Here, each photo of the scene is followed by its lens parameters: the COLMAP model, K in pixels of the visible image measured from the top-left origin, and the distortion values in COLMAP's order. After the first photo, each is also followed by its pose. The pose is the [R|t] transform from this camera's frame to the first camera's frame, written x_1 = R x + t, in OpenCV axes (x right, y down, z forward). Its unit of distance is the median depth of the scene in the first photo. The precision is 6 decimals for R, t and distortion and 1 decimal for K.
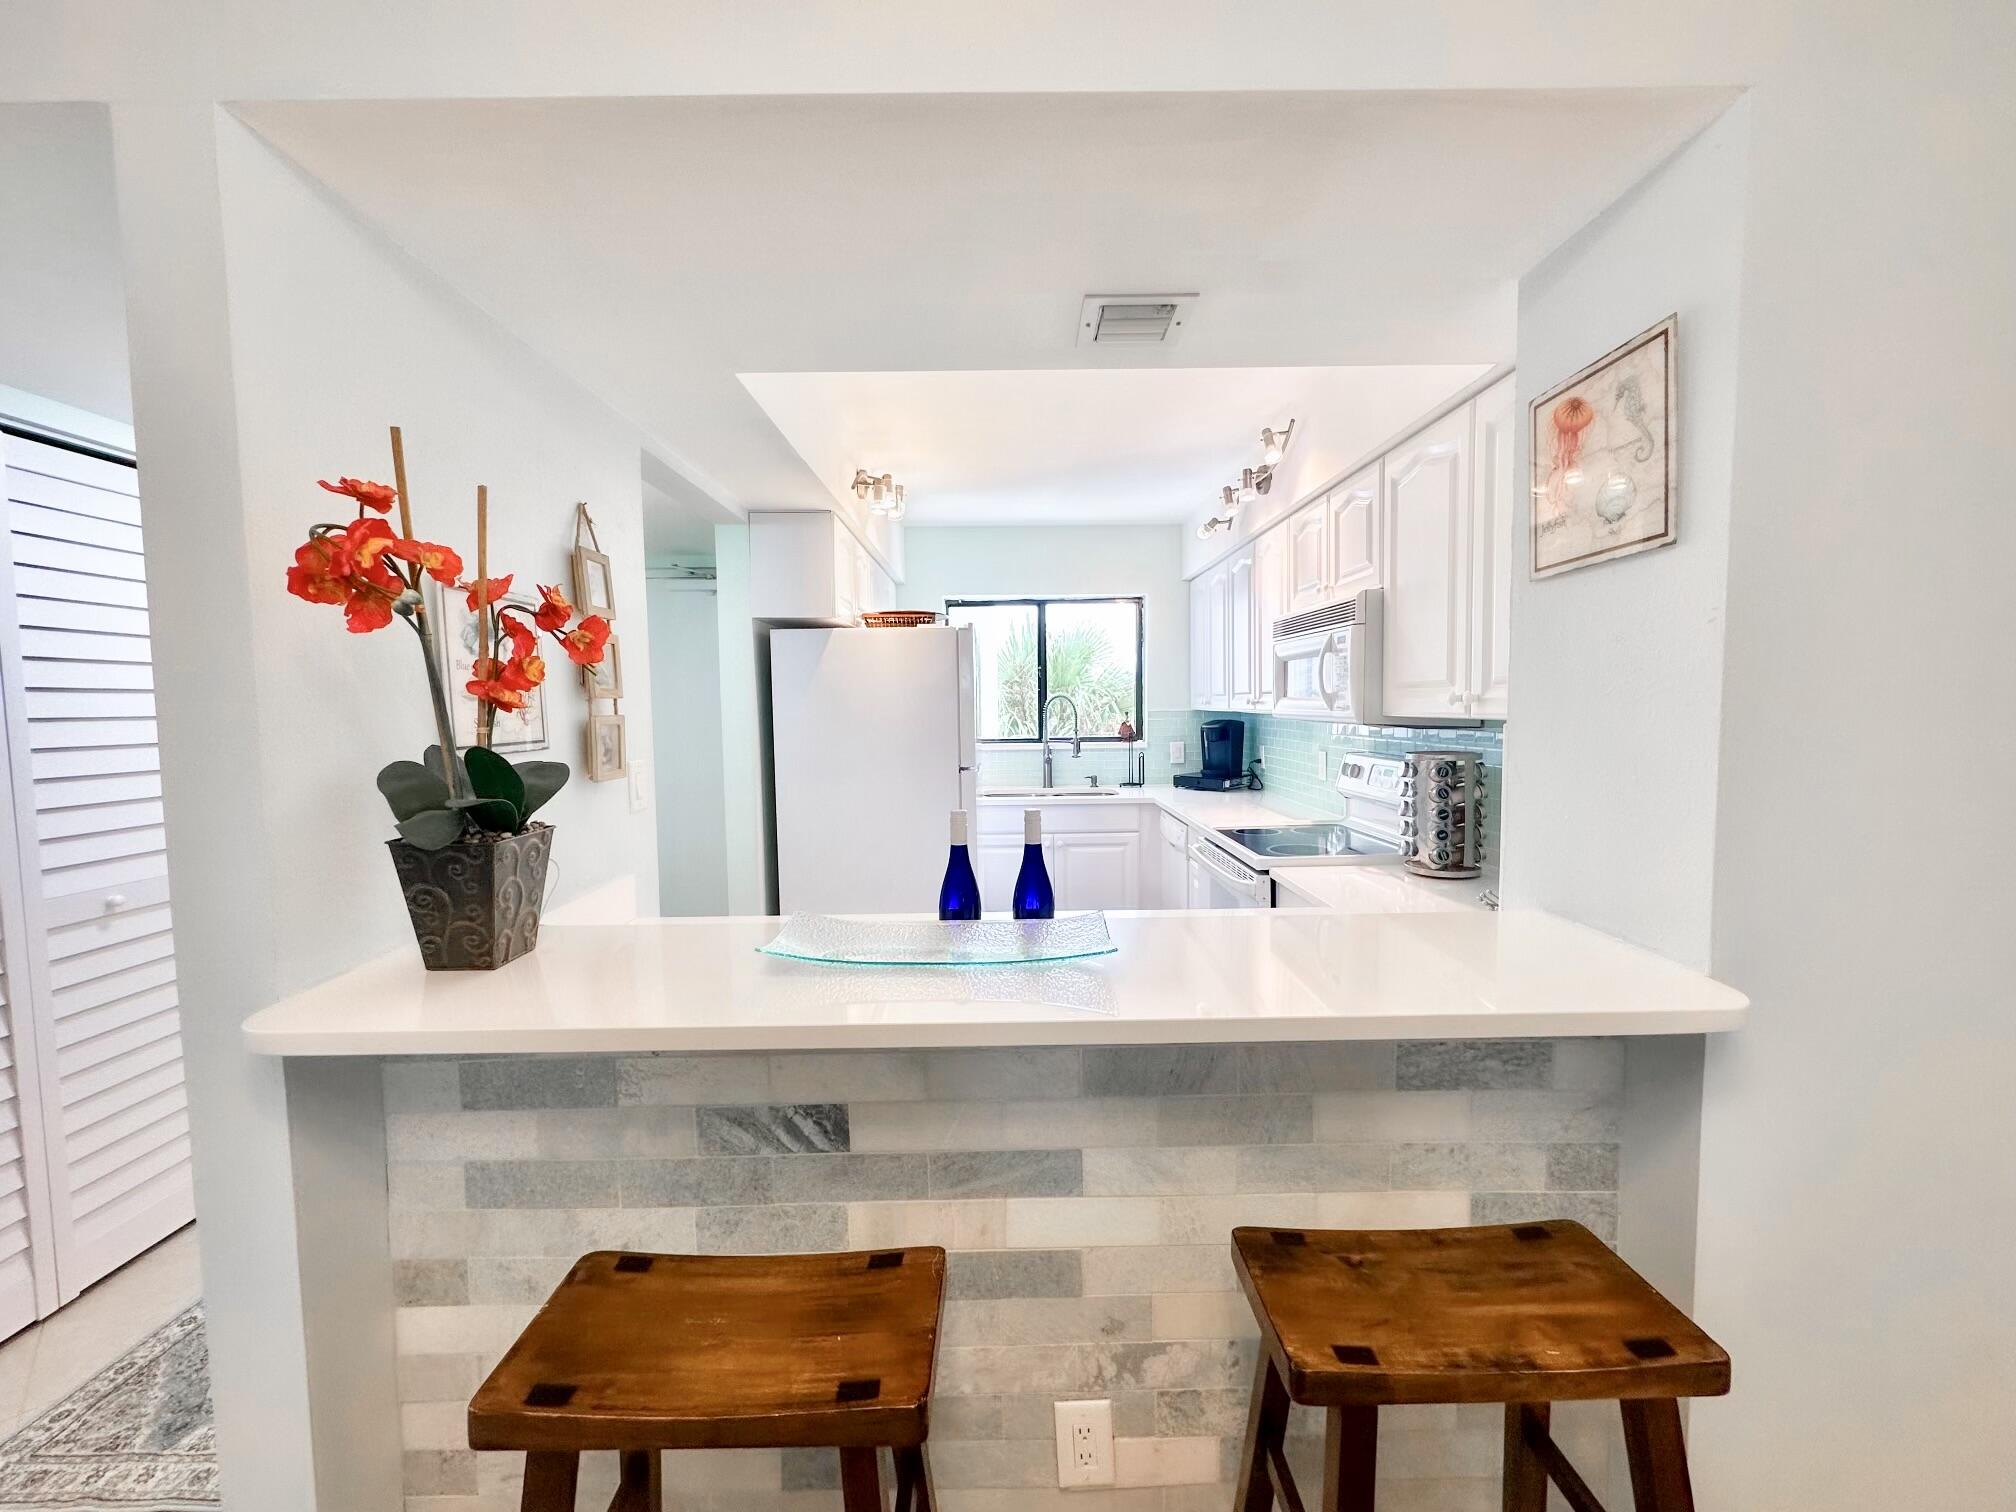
lens RADIAL K [[810.2, 0, 1005.4], [0, 810.2, 756.6], [0, 0, 1]] dist [-0.000550, -0.000113]
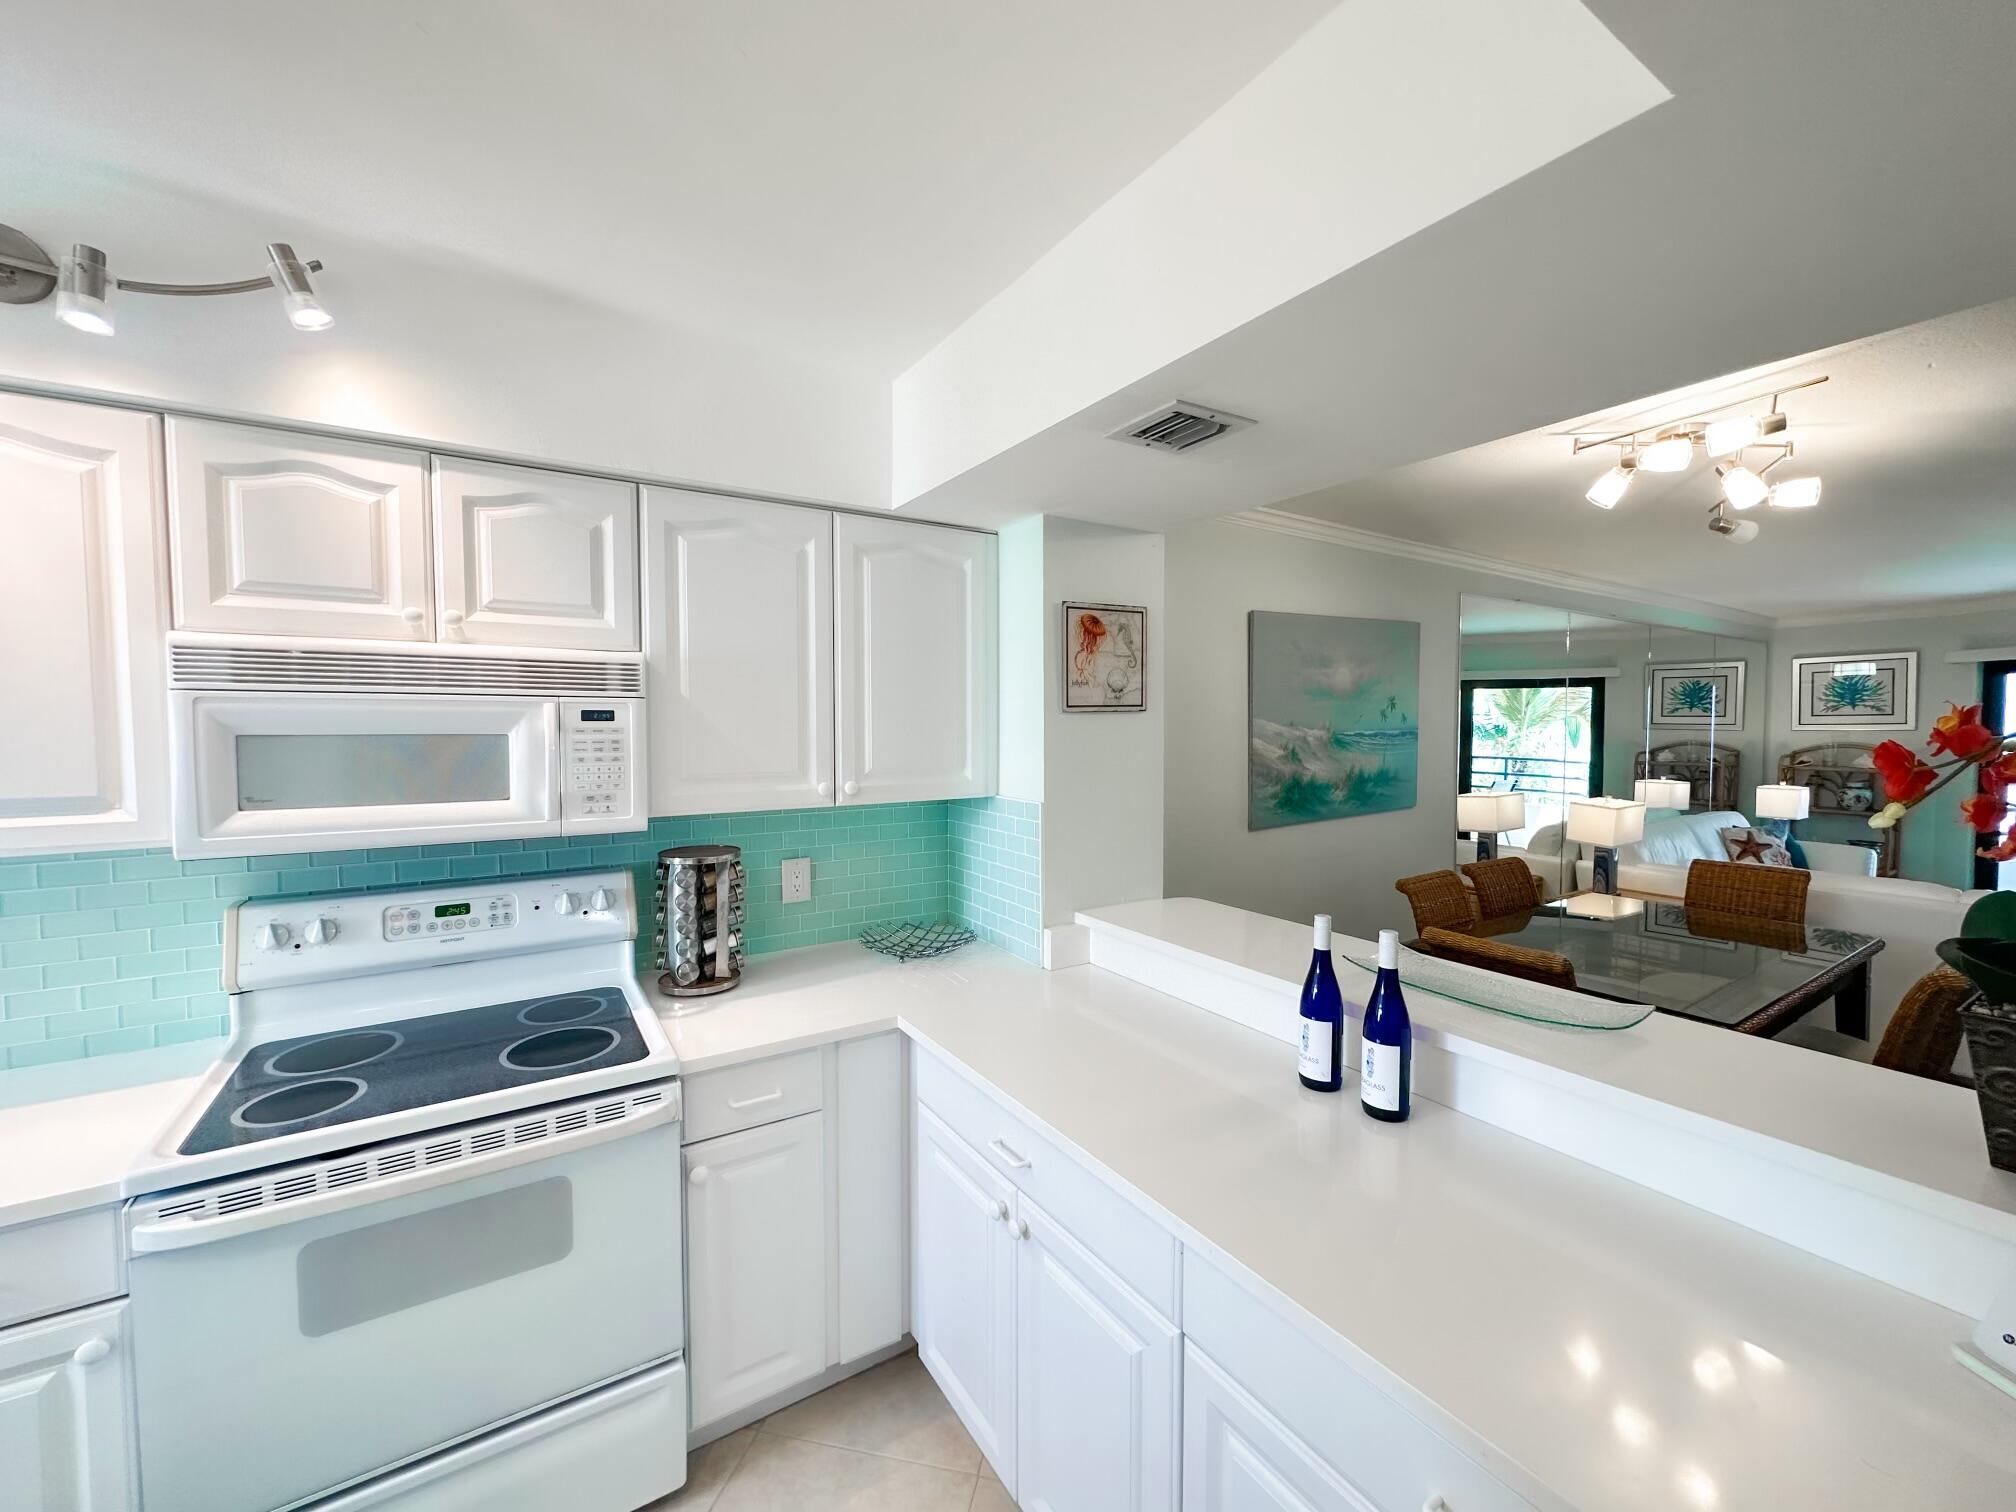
lens RADIAL K [[810.2, 0, 1005.4], [0, 810.2, 756.6], [0, 0, 1]] dist [-0.000550, -0.000113]
pose [[-0.532907, -0.023450, 0.845849, -0.248974], [0.062357, 0.995810, 0.066894, -0.093657], [-0.843873, 0.088393, -0.529212, 0.750160]]
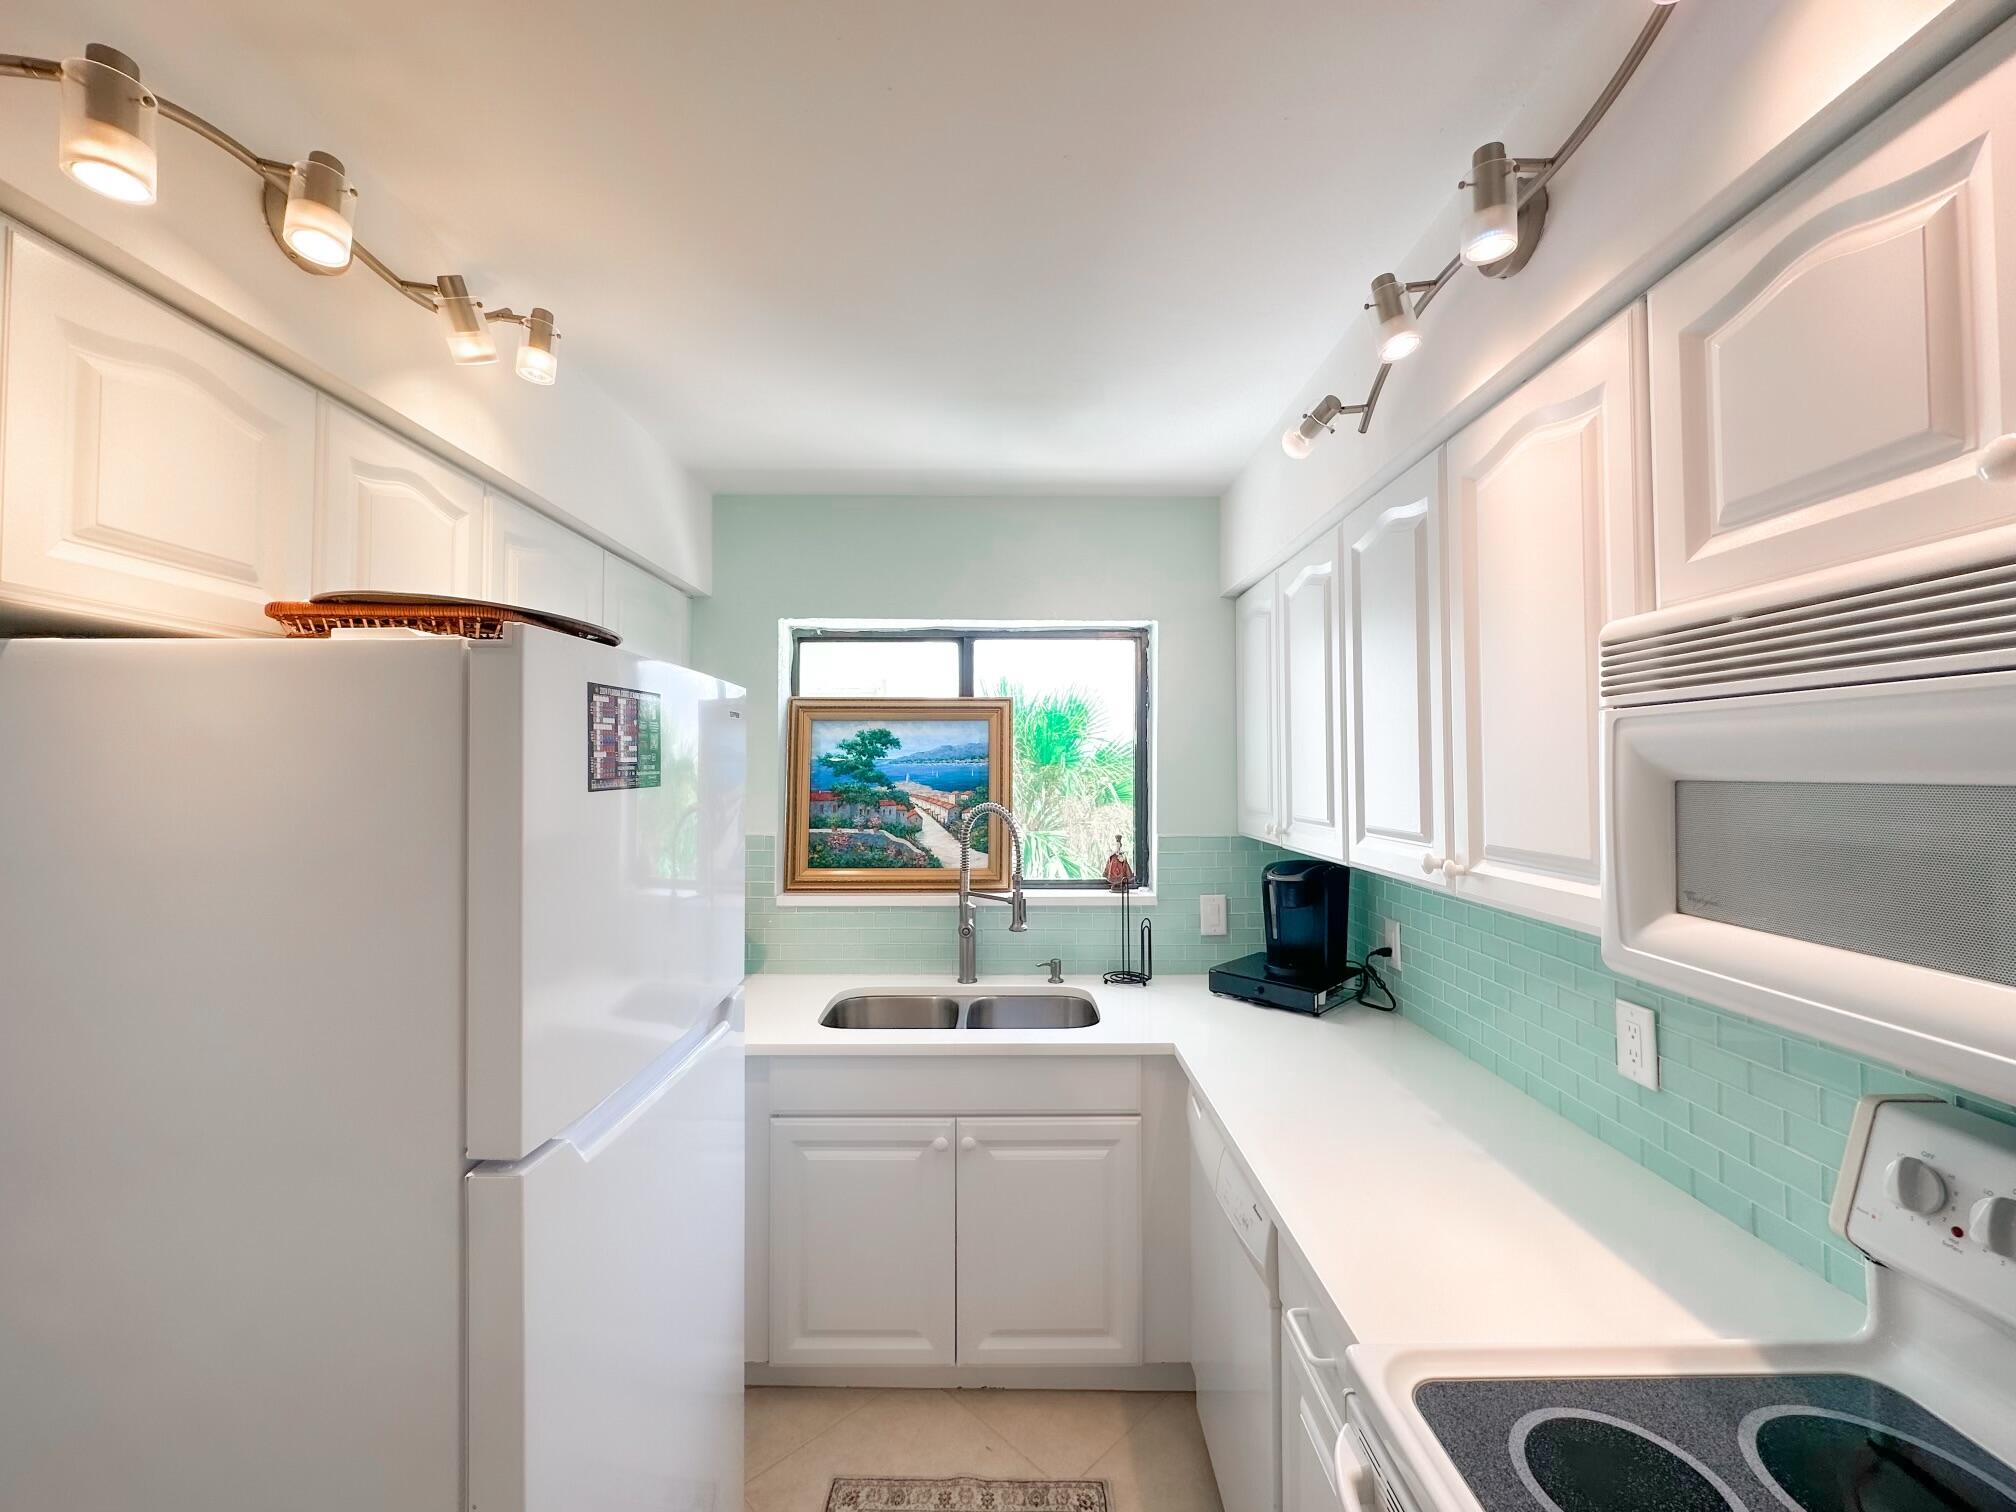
lens RADIAL K [[810.2, 0, 1005.4], [0, 810.2, 756.6], [0, 0, 1]] dist [-0.000550, -0.000113]
pose [[0.999913, 0.012244, -0.004912, 0.104722], [-0.012603, 0.996612, -0.081270, -0.086668], [0.003900, 0.081325, 0.996680, 0.625120]]
